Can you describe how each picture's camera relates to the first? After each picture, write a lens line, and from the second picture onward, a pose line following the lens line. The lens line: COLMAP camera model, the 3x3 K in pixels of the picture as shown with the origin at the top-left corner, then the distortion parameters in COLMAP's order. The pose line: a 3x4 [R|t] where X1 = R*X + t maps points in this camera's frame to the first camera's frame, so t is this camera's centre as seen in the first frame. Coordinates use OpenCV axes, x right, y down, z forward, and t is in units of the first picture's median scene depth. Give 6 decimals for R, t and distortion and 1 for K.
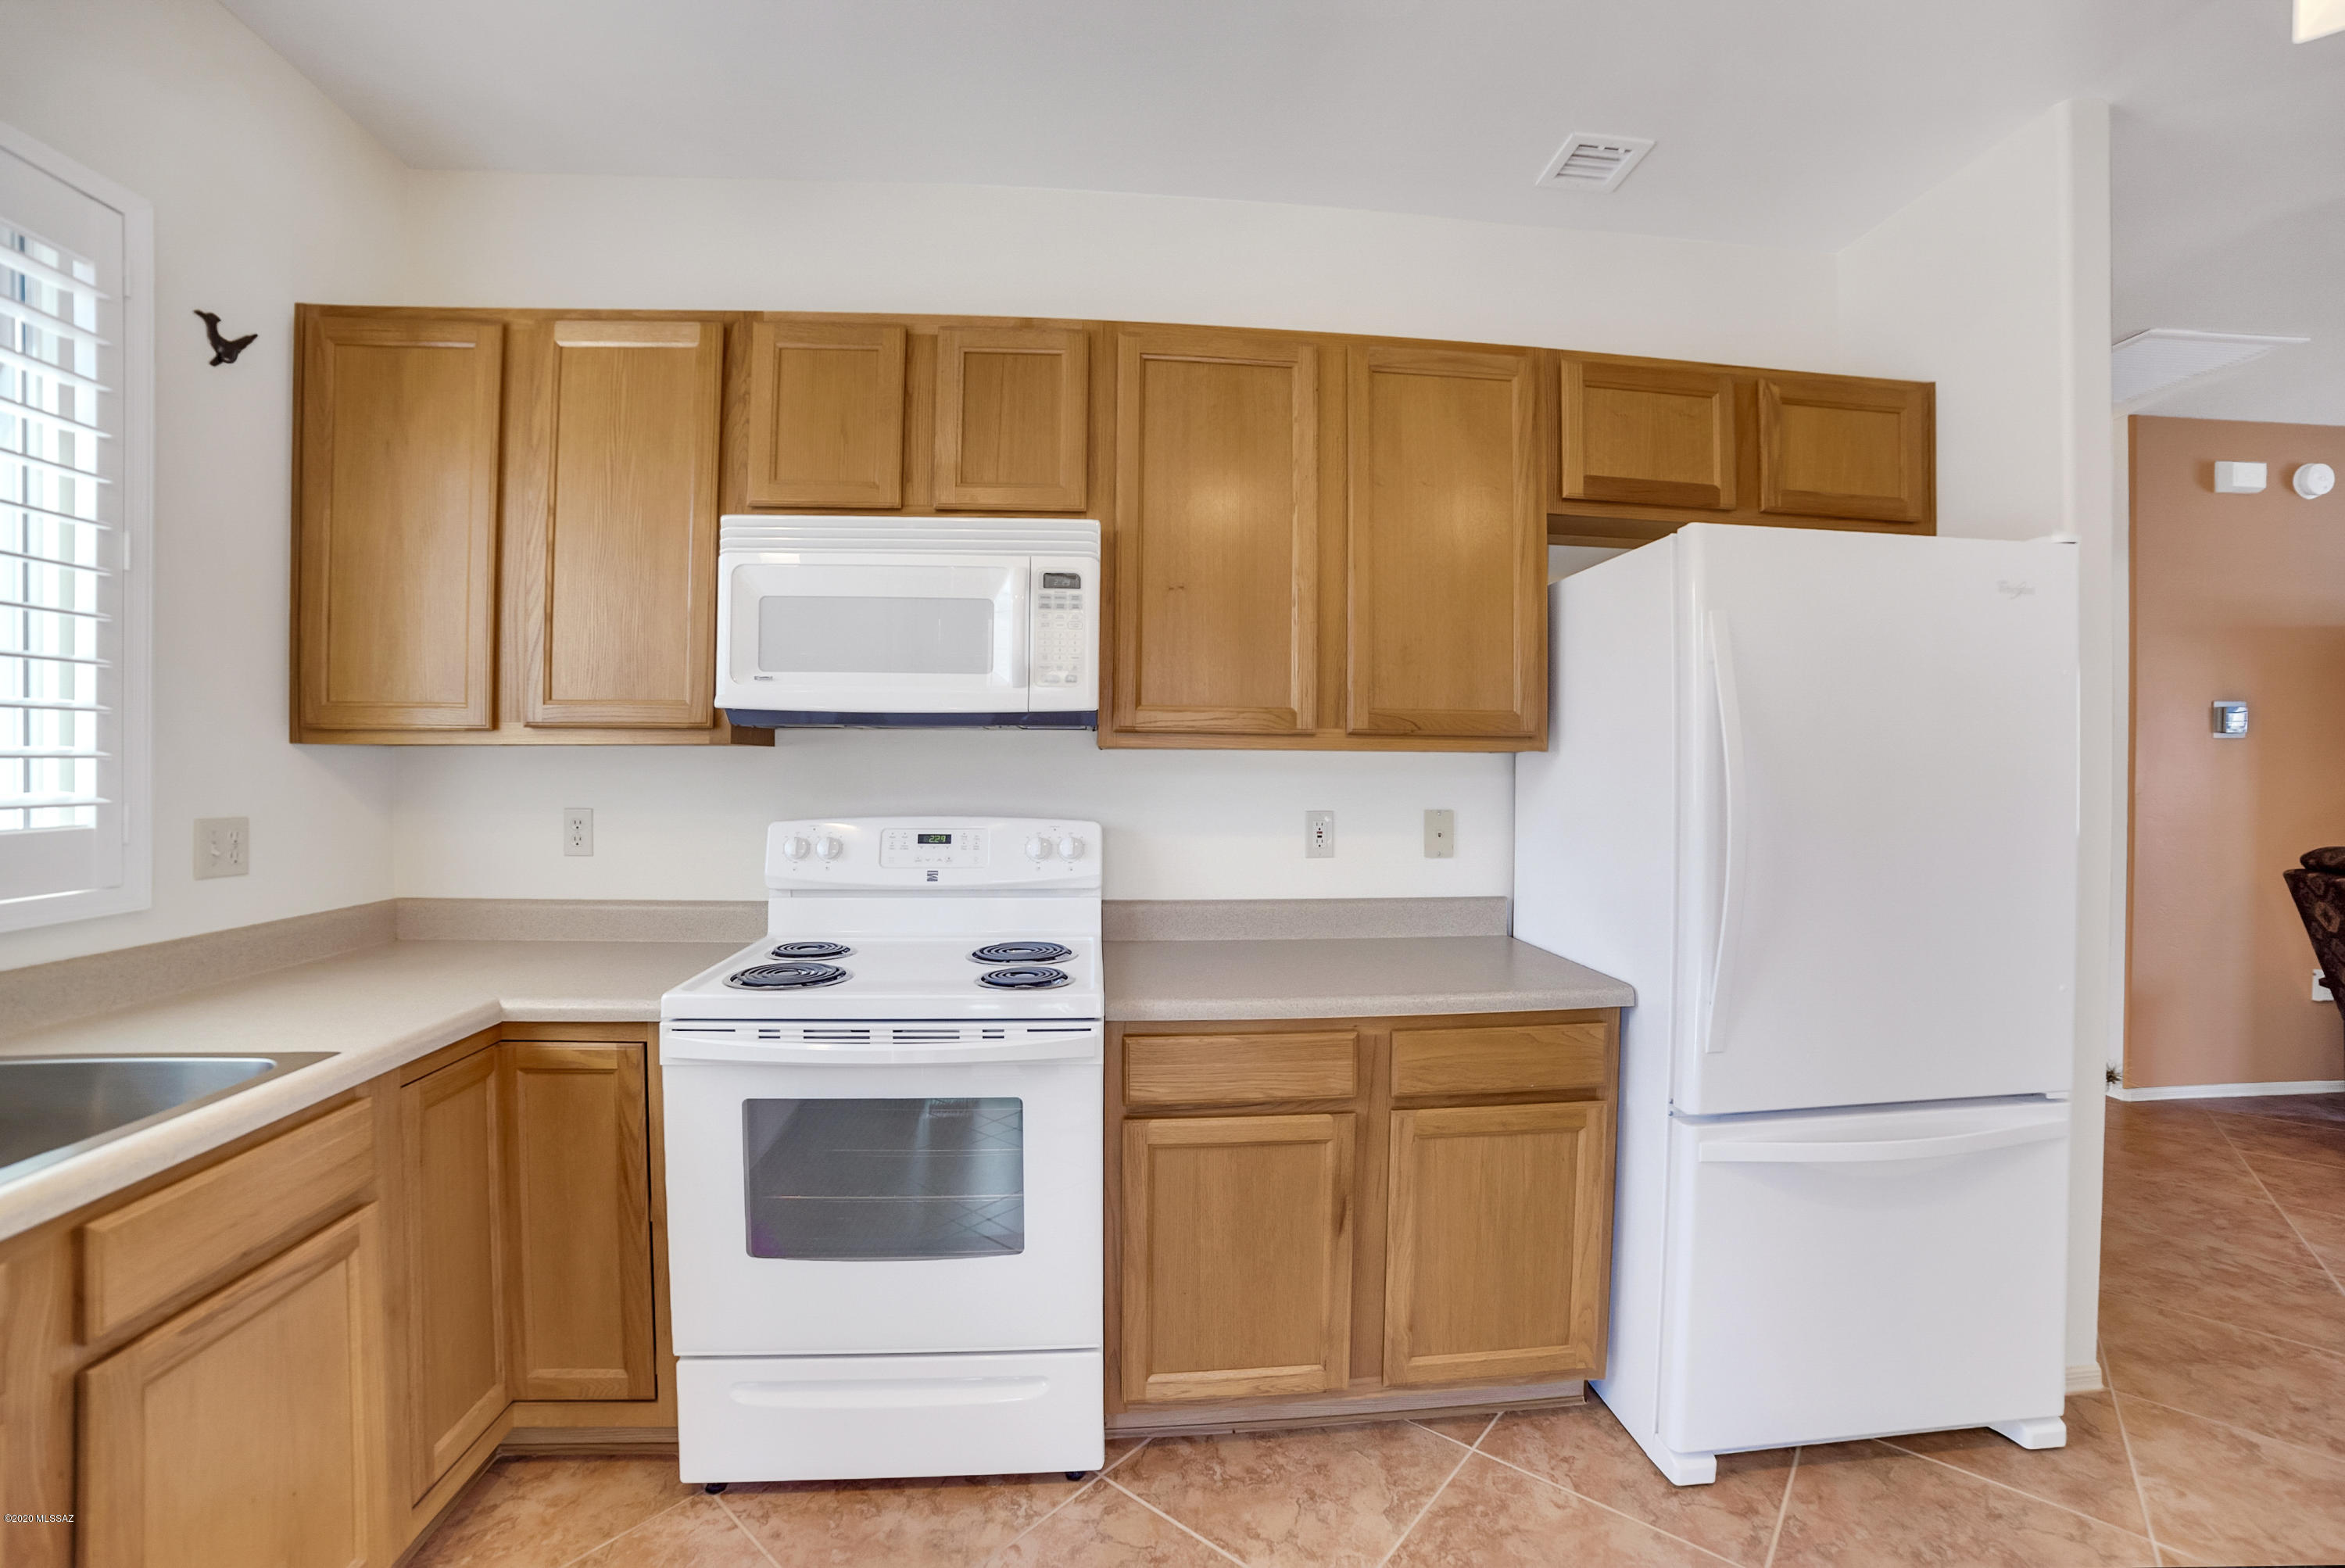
lens RADIAL K [[1024.5, 0, 1212.0], [0, 1024.5, 759.7], [0, 0, 1]] dist [-0.112276, 0.042646]
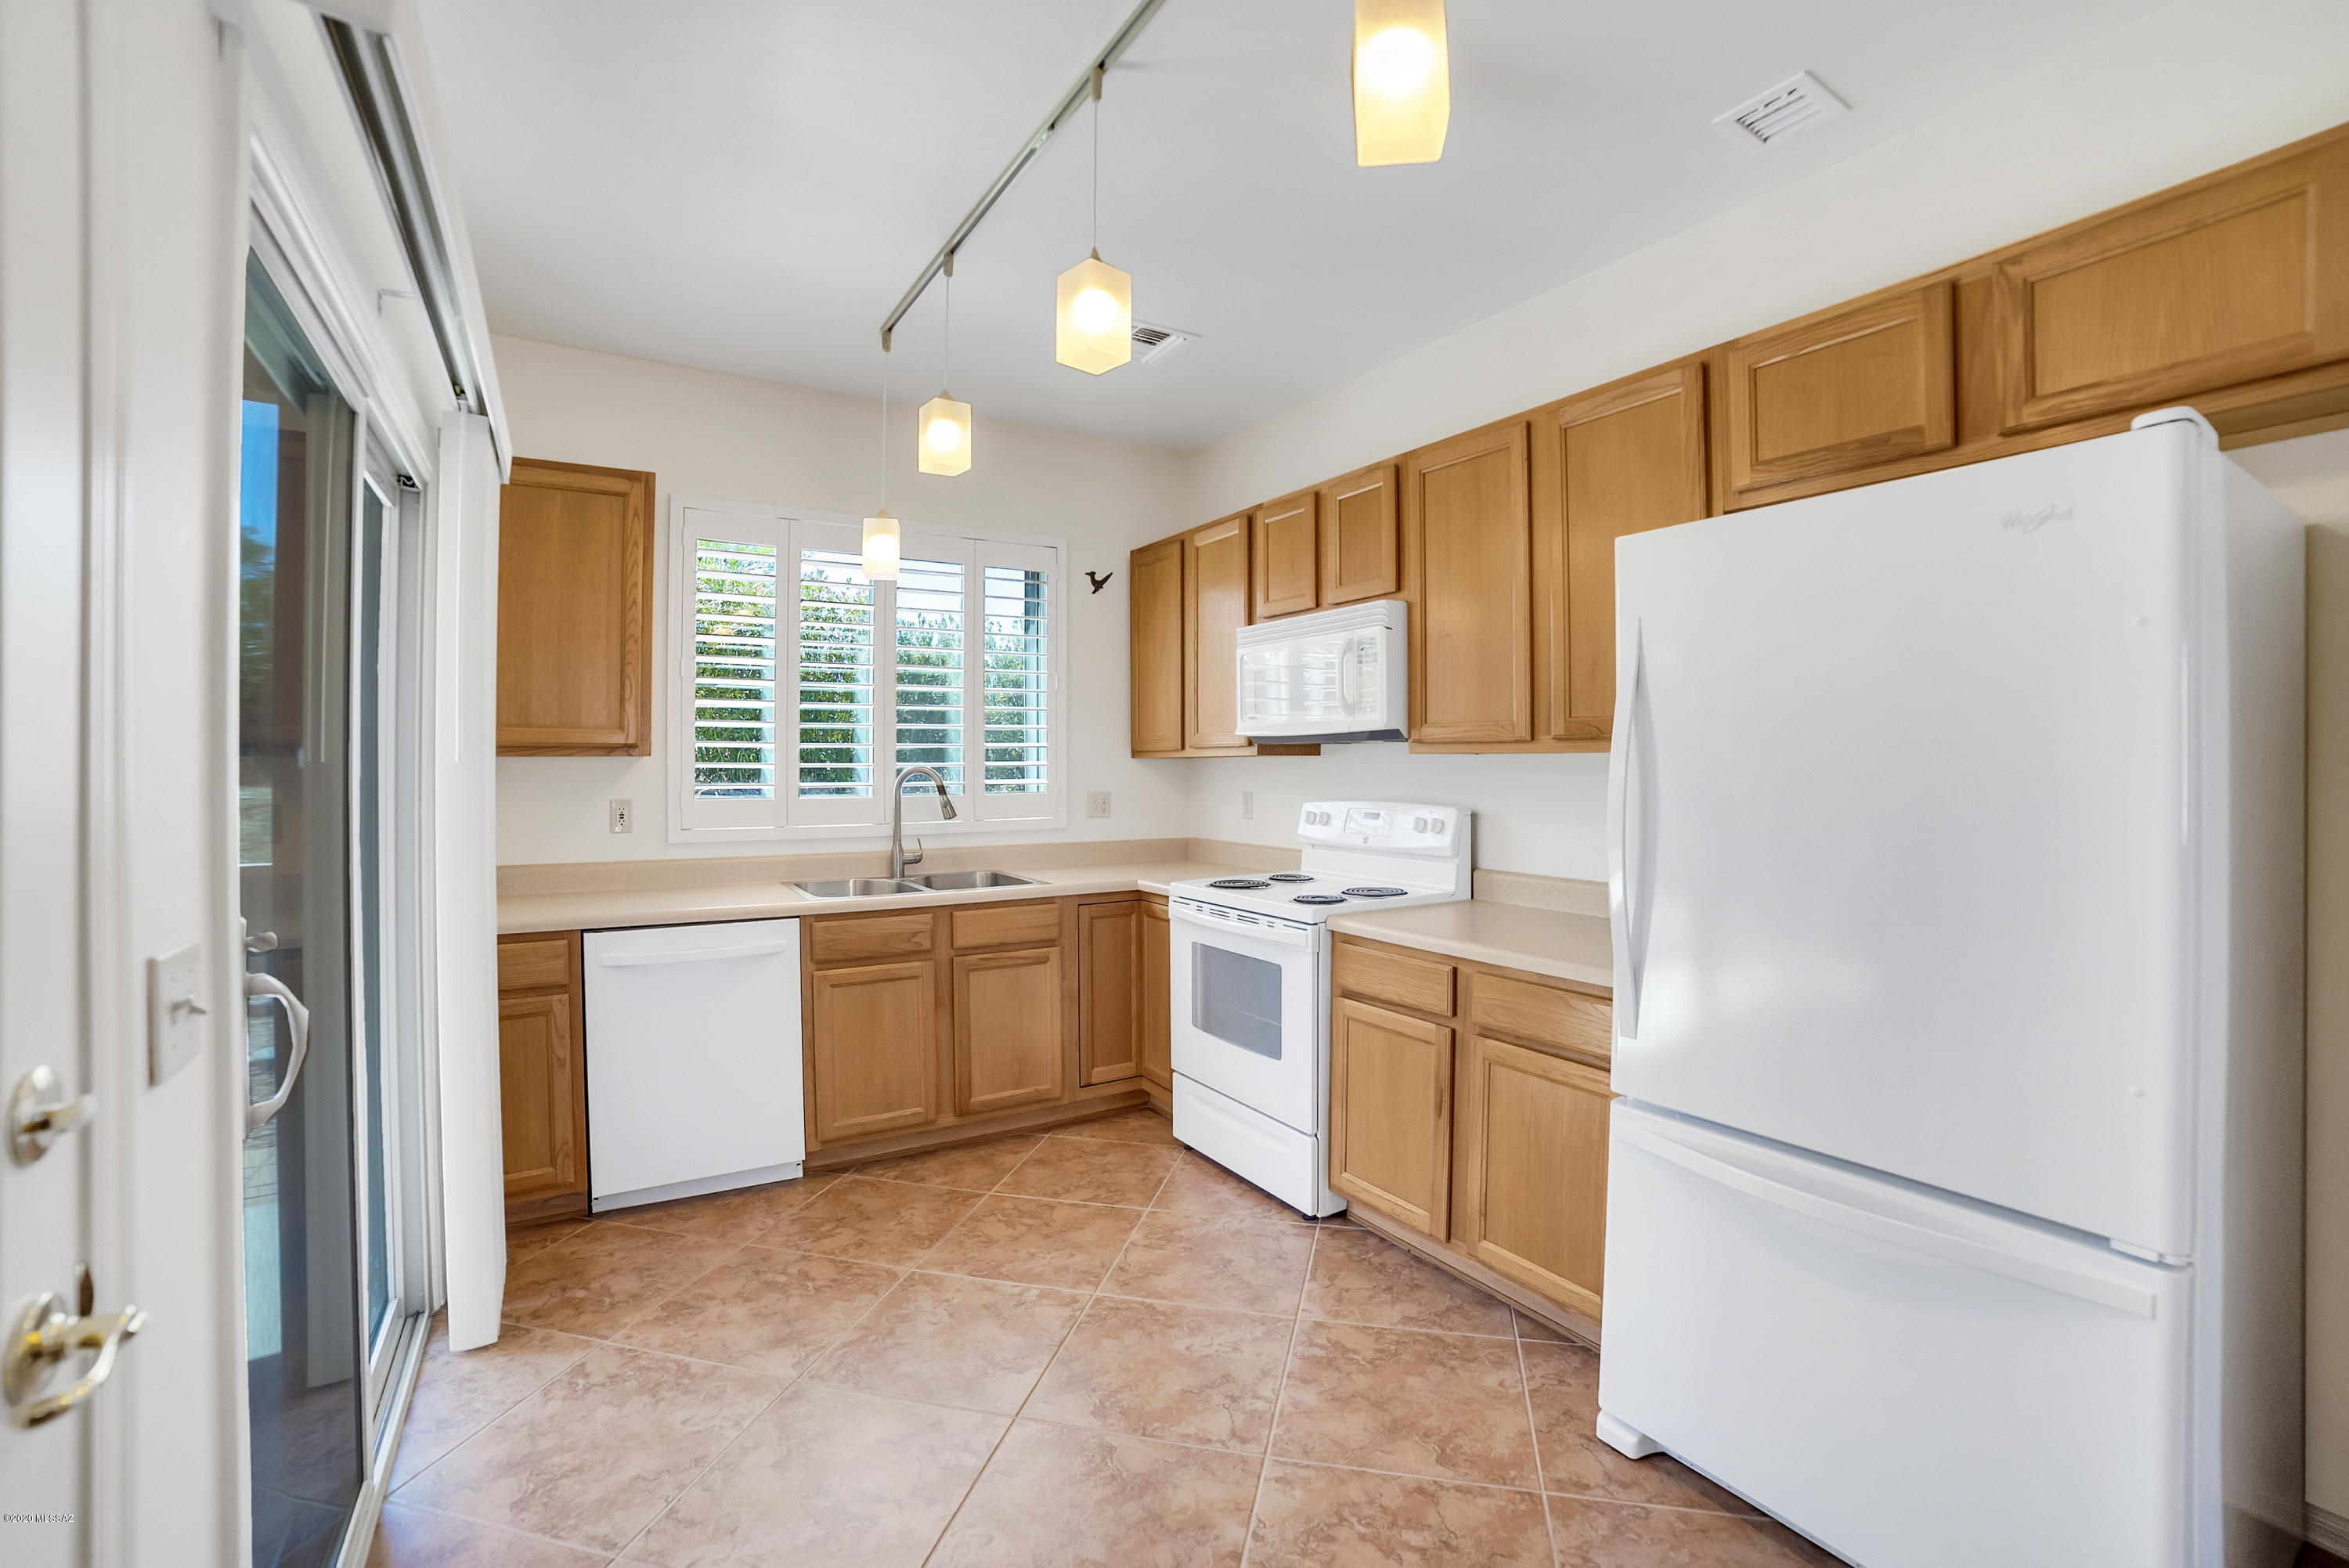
lens RADIAL K [[1026.2, 0, 1214.1], [0, 1026.2, 759.7], [0, 0, 1]] dist [-0.112276, 0.042646]
pose [[0.458492, -0.009646, -0.888646, 1.191955], [0.004311, 0.999953, -0.008631, 0.008417], [0.888688, 0.000126, 0.458513, 0.118662]]
